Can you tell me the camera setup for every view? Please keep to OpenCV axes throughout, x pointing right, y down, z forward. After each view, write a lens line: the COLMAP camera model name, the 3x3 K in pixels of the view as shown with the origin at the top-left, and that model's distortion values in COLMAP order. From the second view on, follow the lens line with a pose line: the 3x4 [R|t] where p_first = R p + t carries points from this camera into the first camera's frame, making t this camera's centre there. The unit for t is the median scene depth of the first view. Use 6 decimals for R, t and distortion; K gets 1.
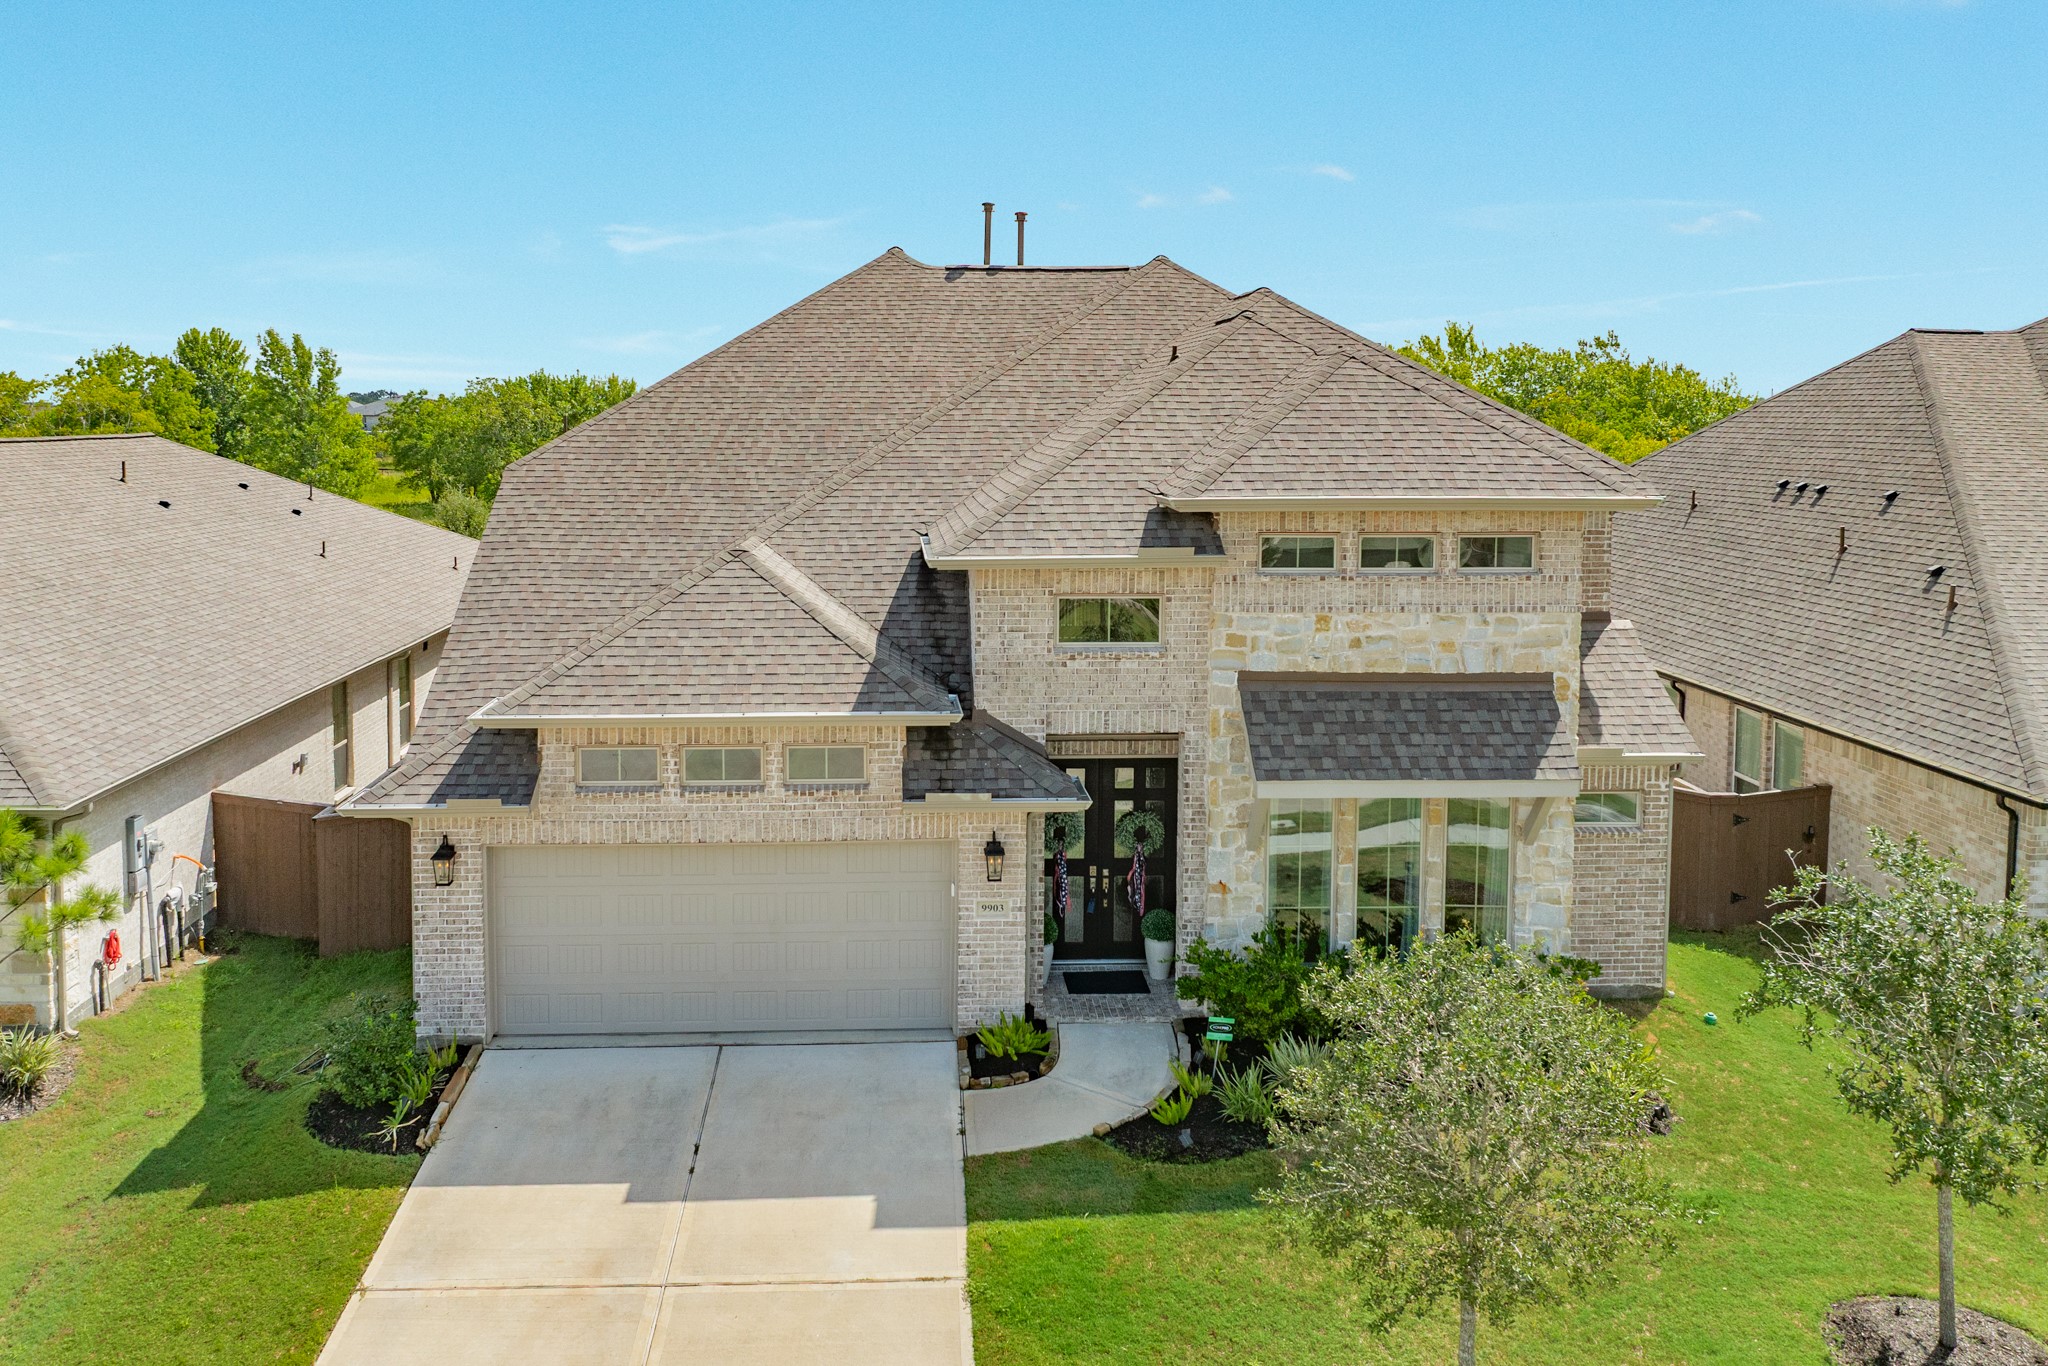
lens RADIAL K [[1432.2, 0, 921.9], [0, 1432.2, 682.9], [0, 0, 1]] dist [0.028995, 0.000144]
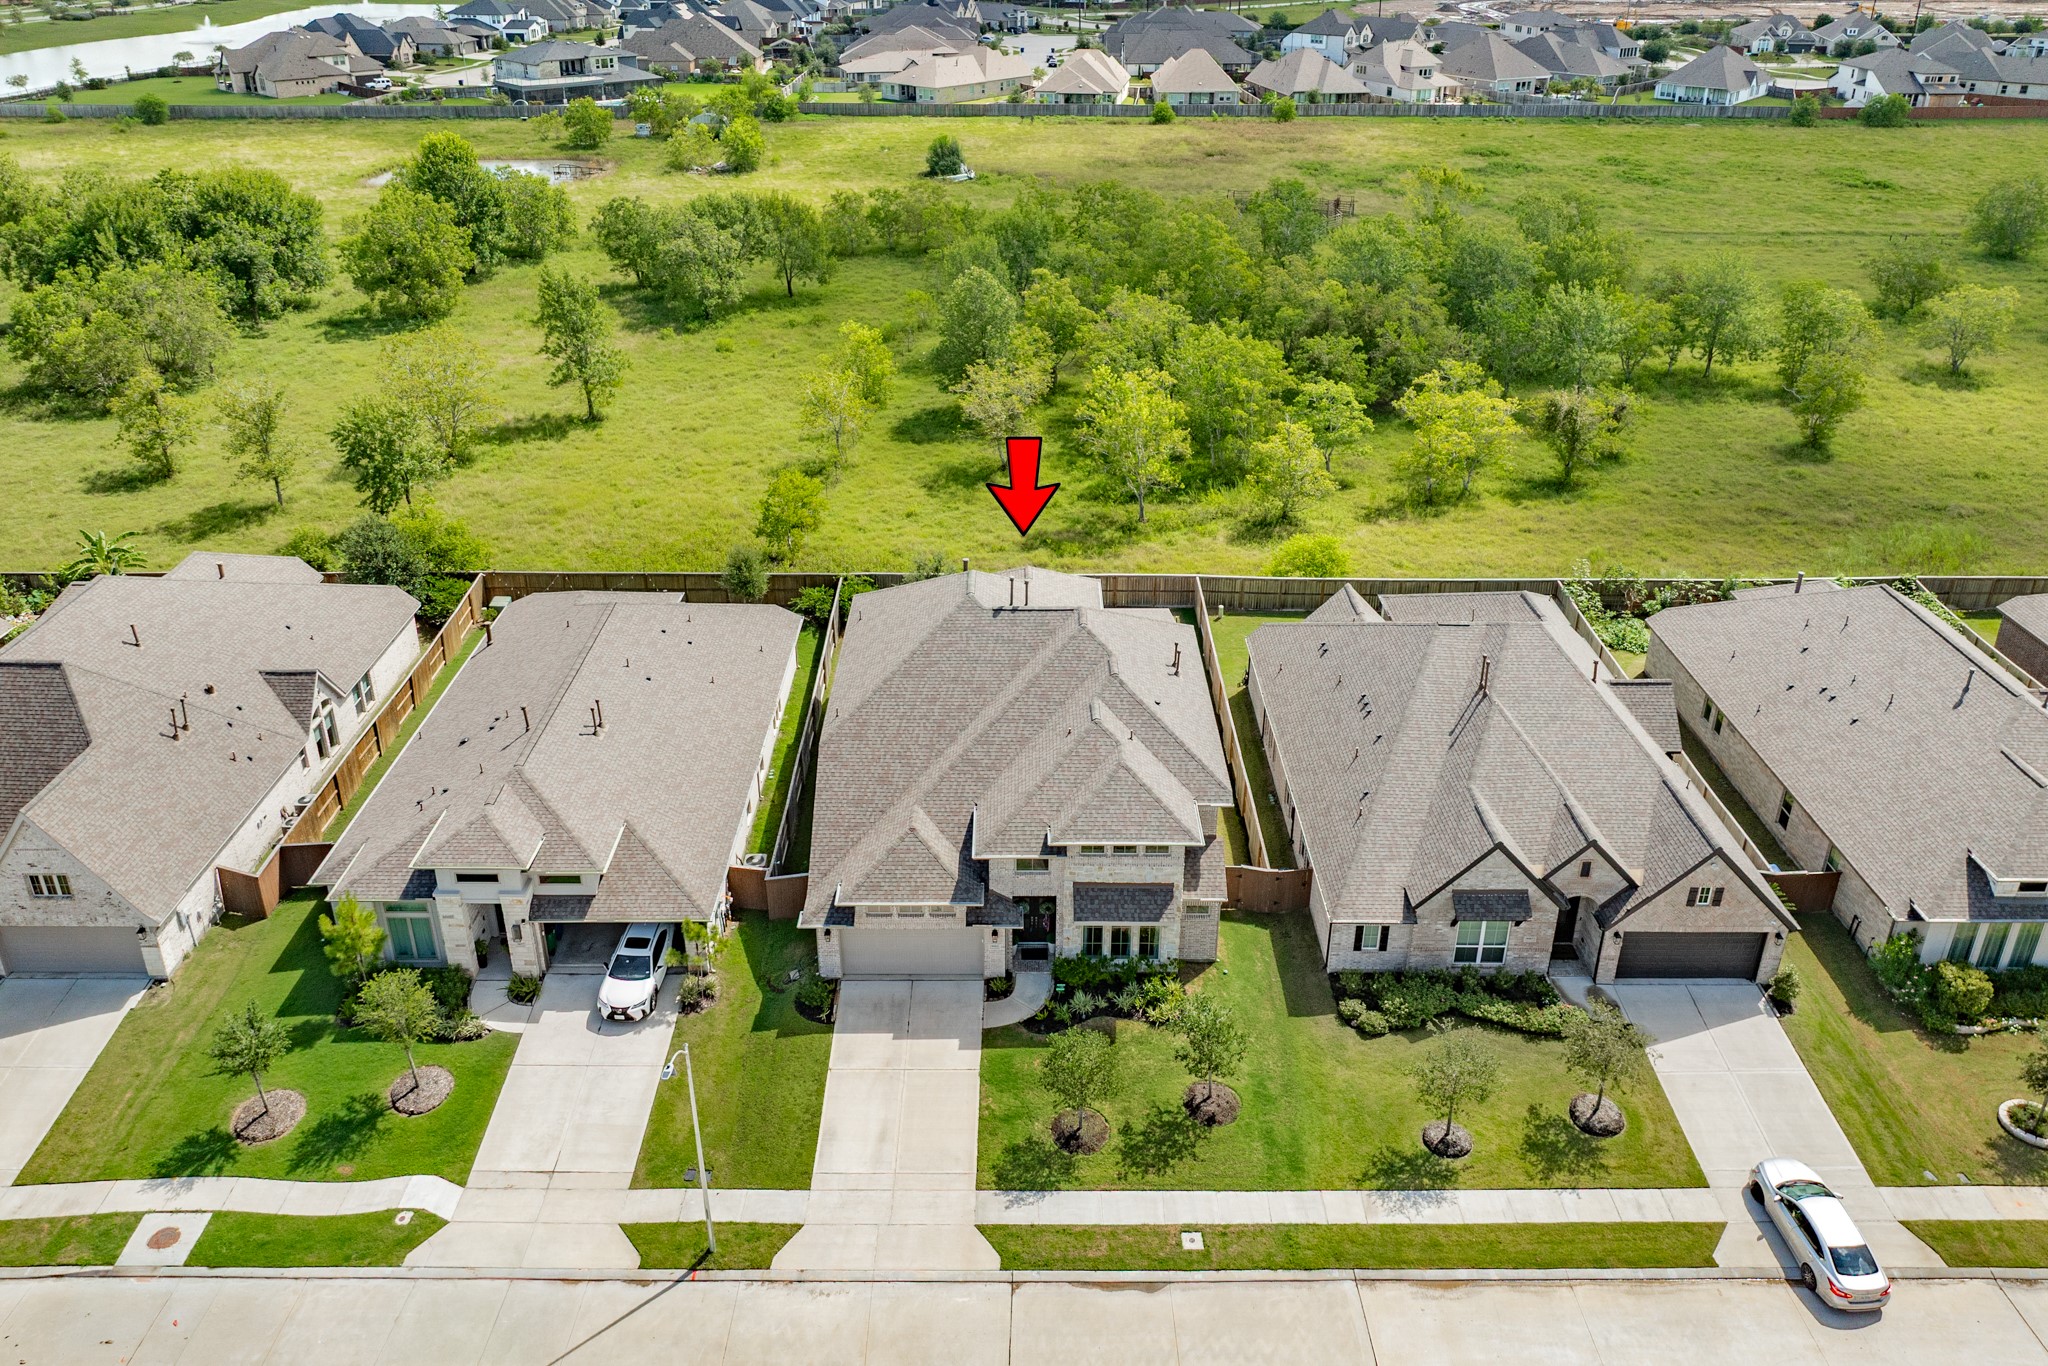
lens RADIAL K [[1441.1, 0, 1015.6], [0, 1441.1, 685.6], [0, 0, 1]] dist [0.000461, -0.010097]
pose [[0.999489, 0.010391, -0.030237, 0.188377], [0.003274, 0.907485, 0.420072, -1.748546], [0.031805, -0.419956, 0.906987, -1.703826]]
